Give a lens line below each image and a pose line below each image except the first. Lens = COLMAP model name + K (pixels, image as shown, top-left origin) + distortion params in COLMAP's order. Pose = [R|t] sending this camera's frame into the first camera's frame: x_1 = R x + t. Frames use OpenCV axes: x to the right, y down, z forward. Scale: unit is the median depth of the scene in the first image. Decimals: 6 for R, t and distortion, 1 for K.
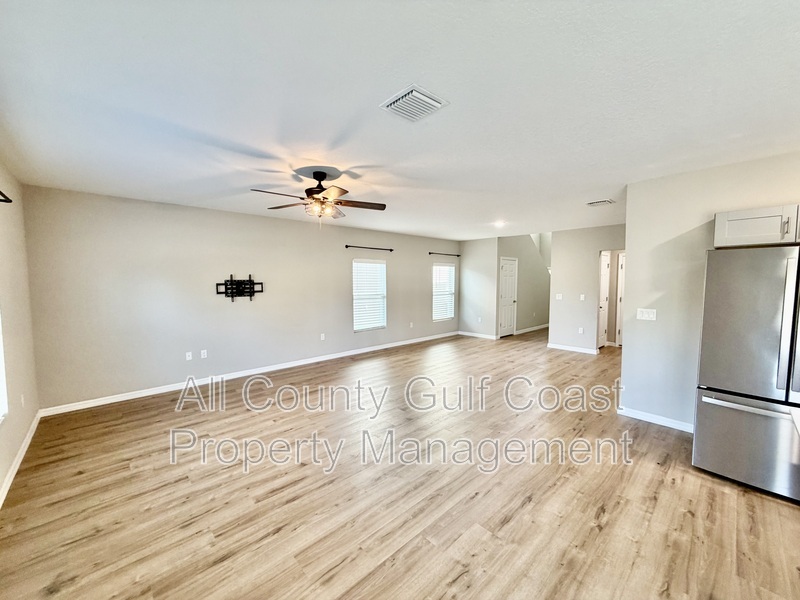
lens RADIAL K [[317.1, 0, 396.8], [0, 317.1, 300.2], [0, 0, 1]] dist [0.008310, 0.000364]
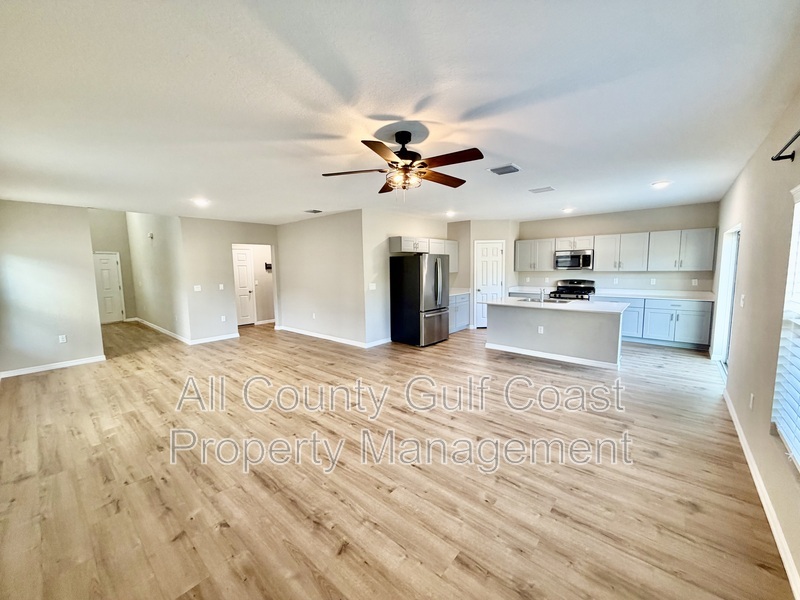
lens RADIAL K [[317.1, 0, 398.3], [0, 317.1, 297.9], [0, 0, 1]] dist [0.008310, 0.000364]
pose [[-0.106269, -0.093030, 0.989976, -1.282923], [0.081355, 0.991462, 0.101903, -0.080065], [-0.991004, 0.091369, -0.097793, 1.334958]]
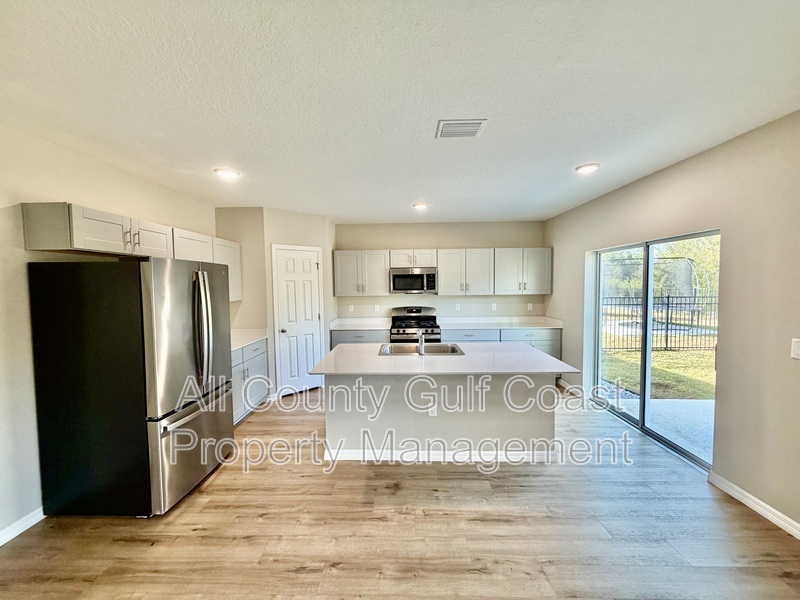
lens RADIAL K [[317.1, 0, 393.9], [0, 317.1, 302.1], [0, 0, 1]] dist [0.008310, 0.000364]
pose [[-0.714188, -0.029353, 0.699338, -0.067821], [0.059963, 0.992882, 0.102910, -0.079913], [-0.697381, 0.115431, -0.707344, 1.074094]]
